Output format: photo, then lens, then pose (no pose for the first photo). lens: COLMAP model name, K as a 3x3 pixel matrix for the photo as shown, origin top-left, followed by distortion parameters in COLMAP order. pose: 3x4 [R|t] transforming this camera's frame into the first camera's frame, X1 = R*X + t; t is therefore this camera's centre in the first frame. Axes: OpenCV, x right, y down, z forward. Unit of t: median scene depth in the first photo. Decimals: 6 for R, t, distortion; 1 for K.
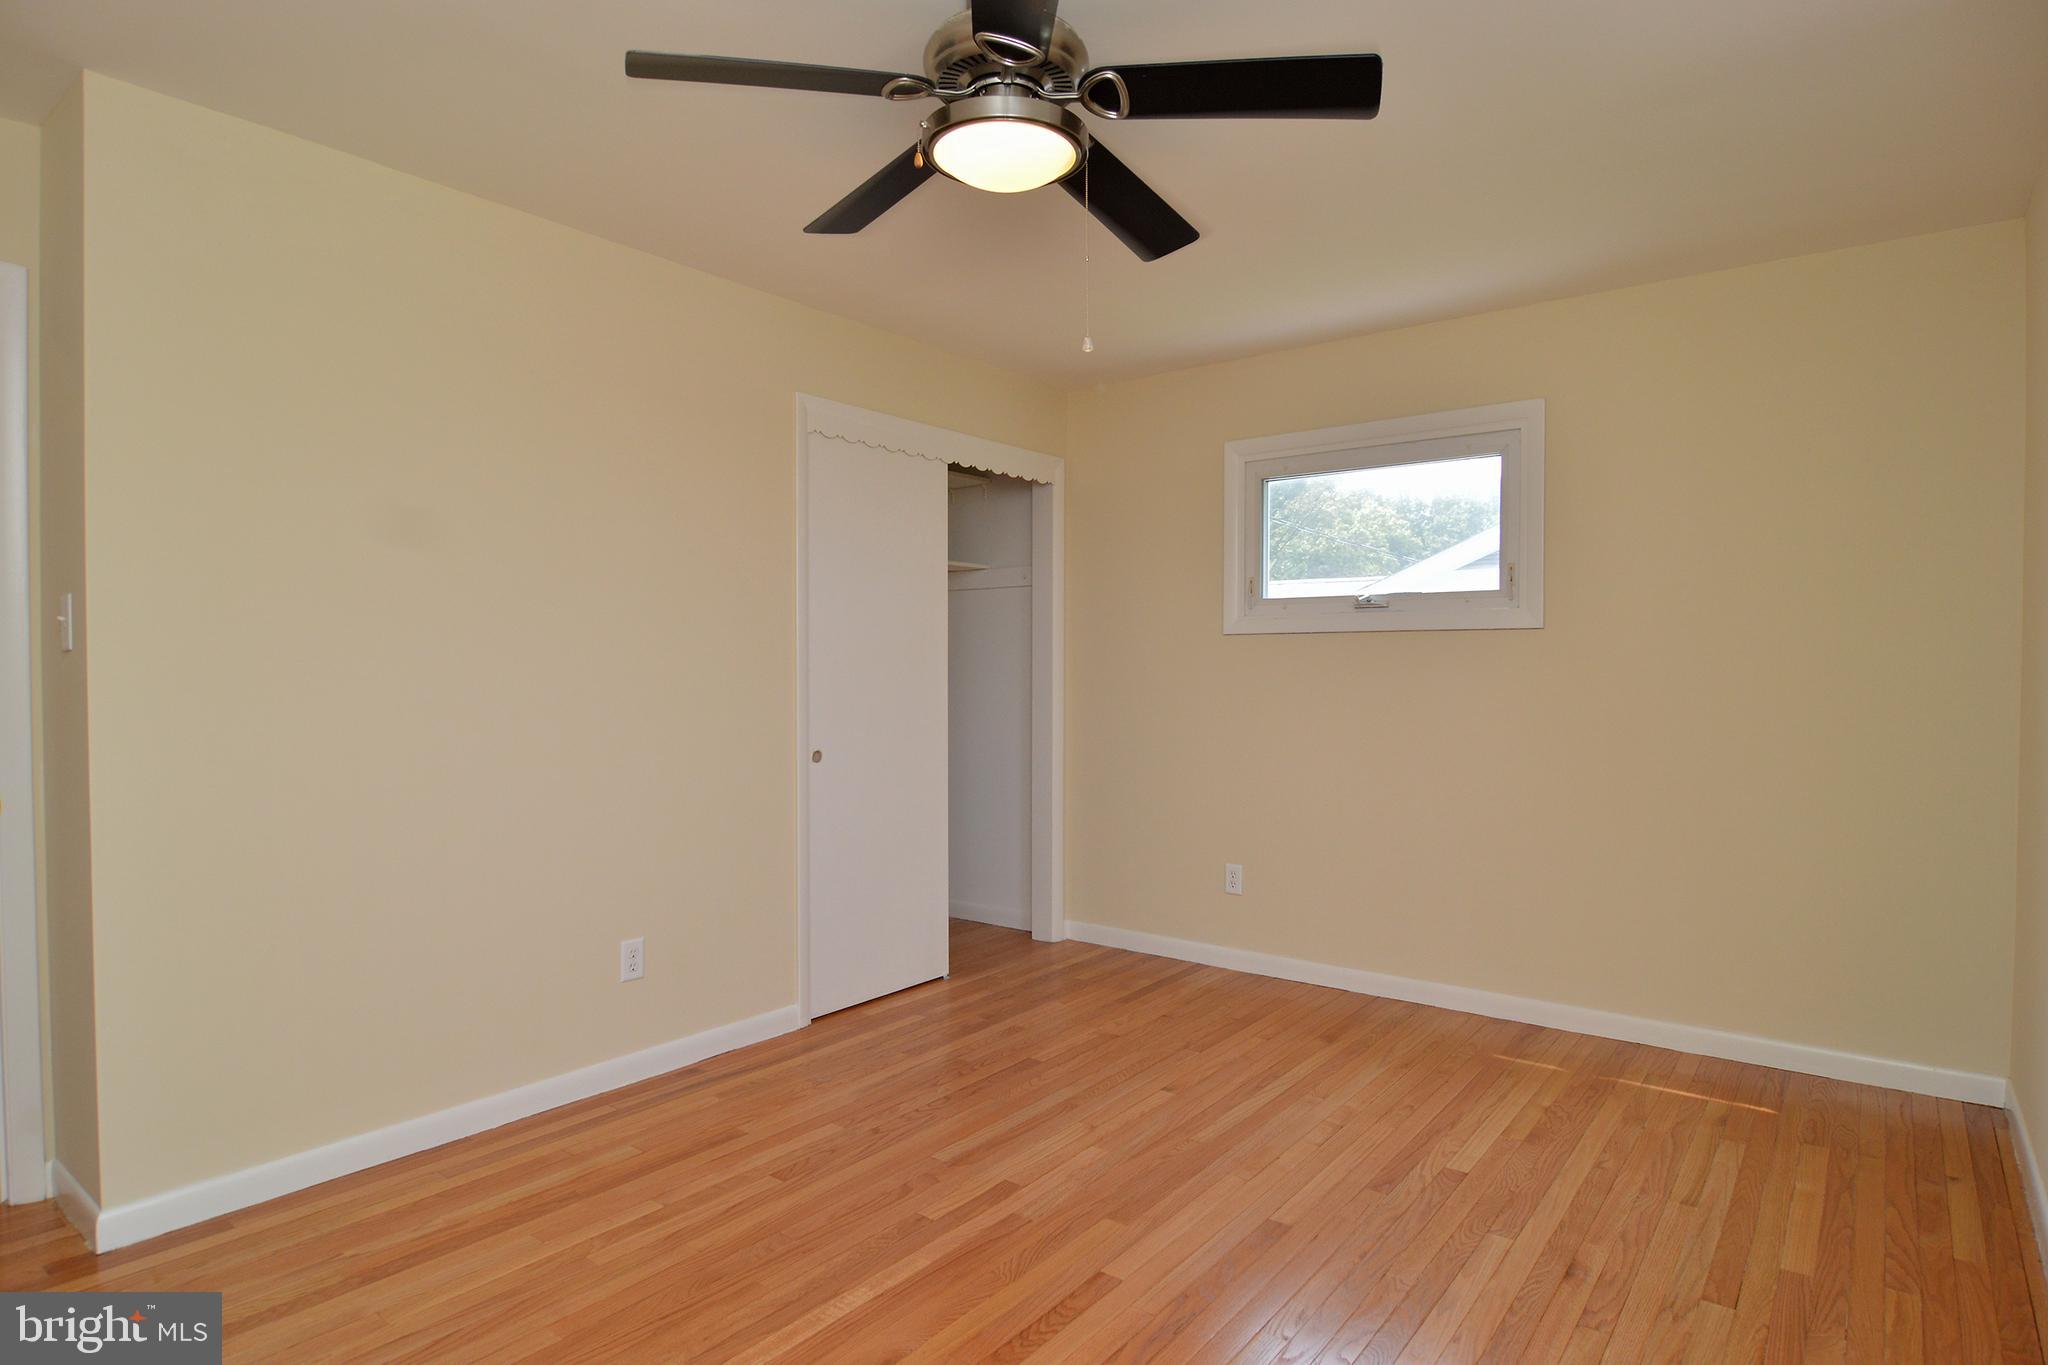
lens RADIAL K [[1109.0, 0, 1031.2], [0, 1109.0, 689.2], [0, 0, 1]] dist [-0.012482, -0.003032]
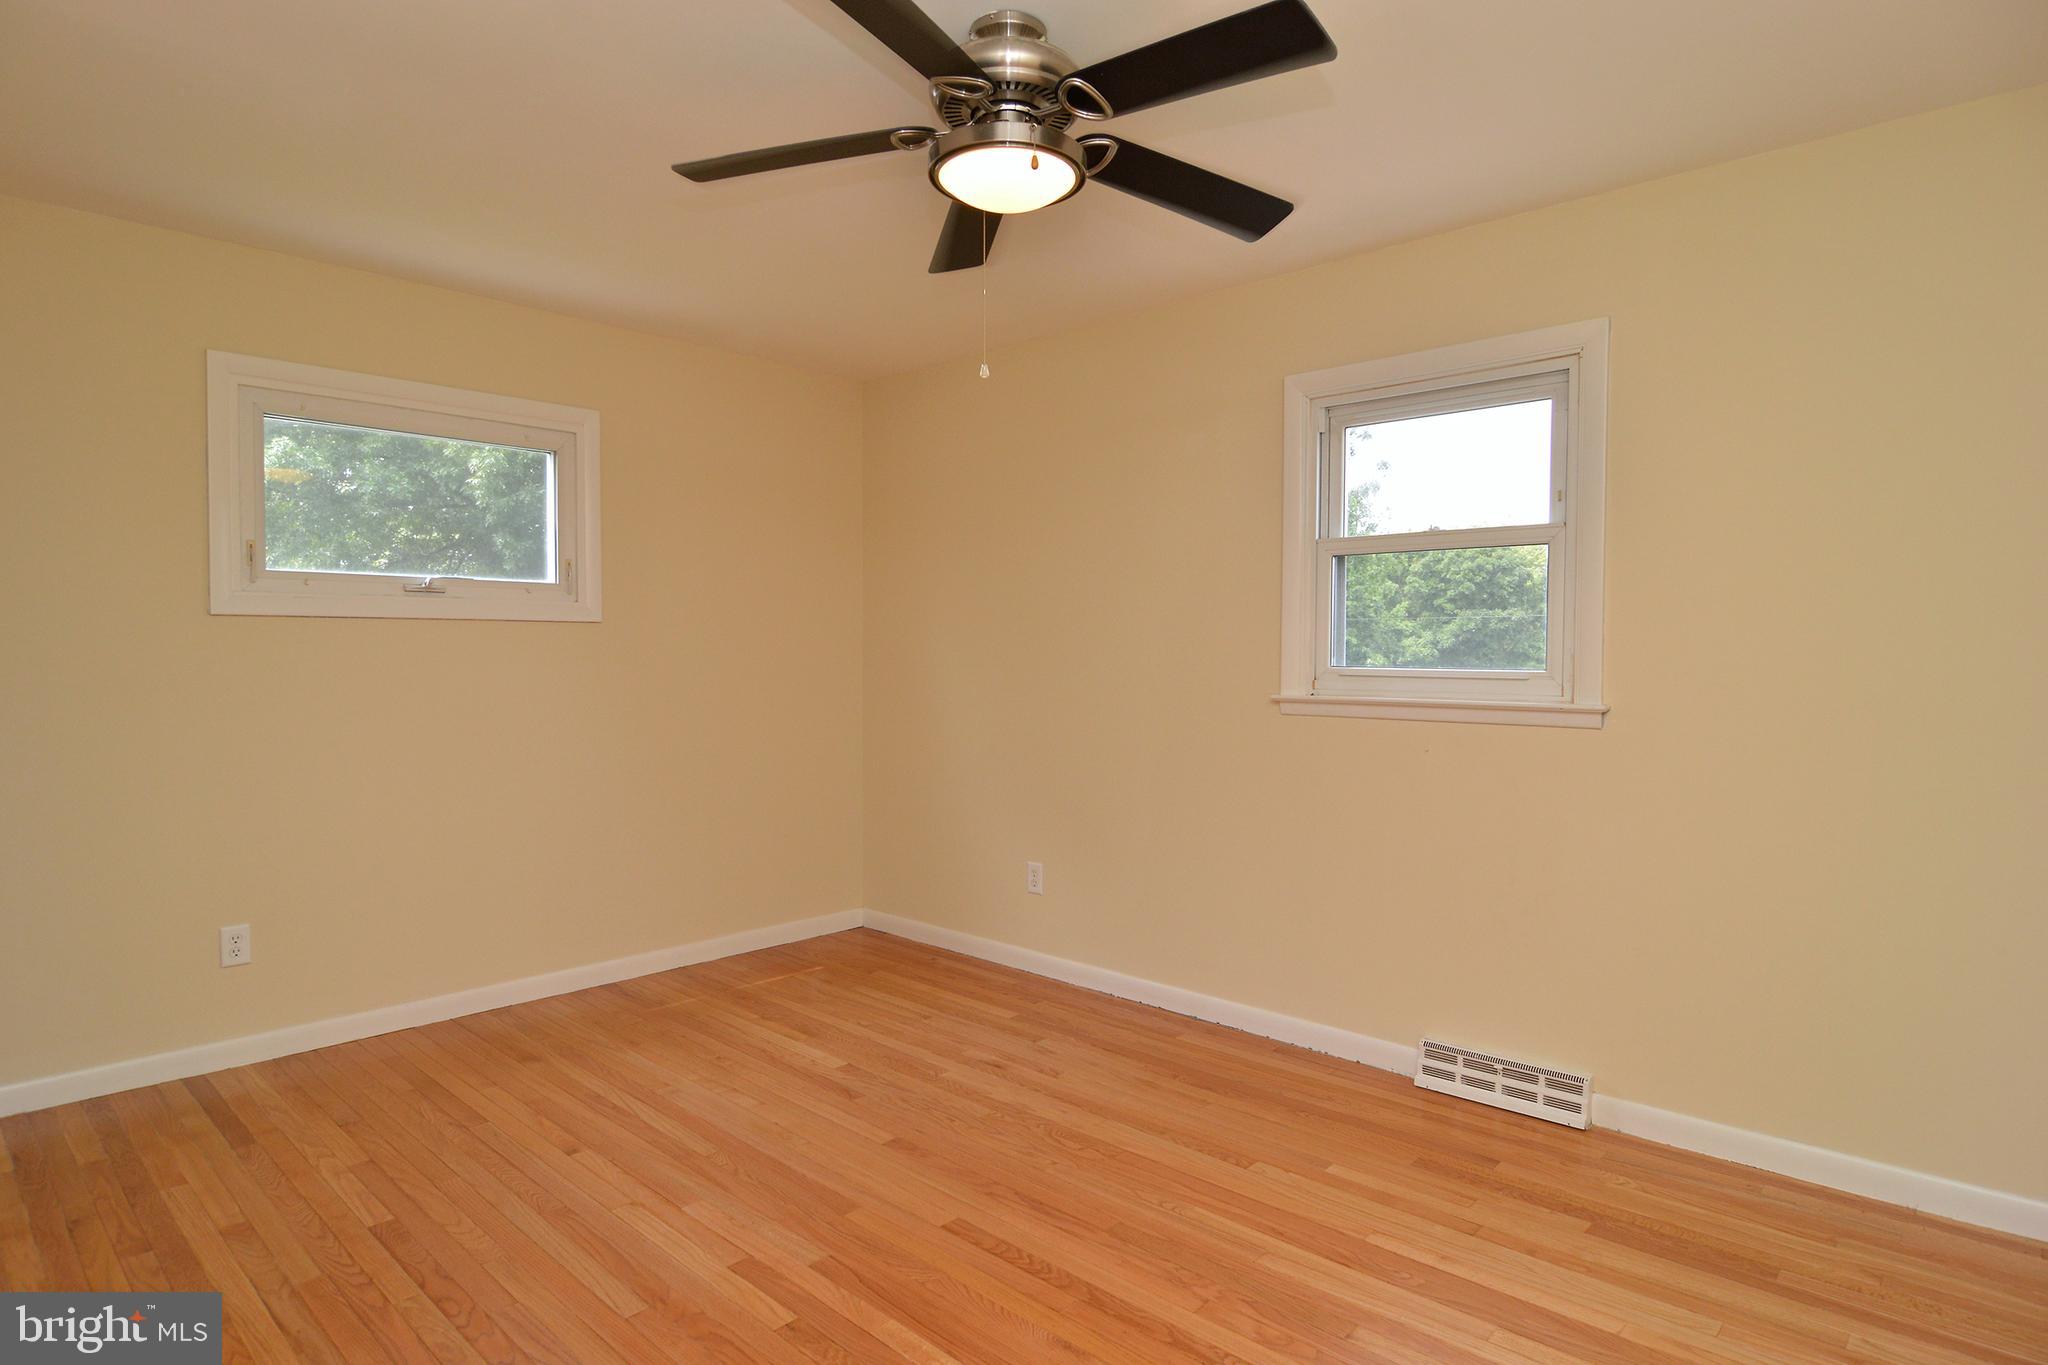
lens RADIAL K [[1109.0, 0, 1031.2], [0, 1109.0, 689.2], [0, 0, 1]] dist [-0.012482, -0.003032]
pose [[0.094442, -0.034773, 0.994923, -0.668658], [0.016884, 0.999302, 0.033324, -0.018257], [-0.995387, 0.013651, 0.094963, 0.550856]]
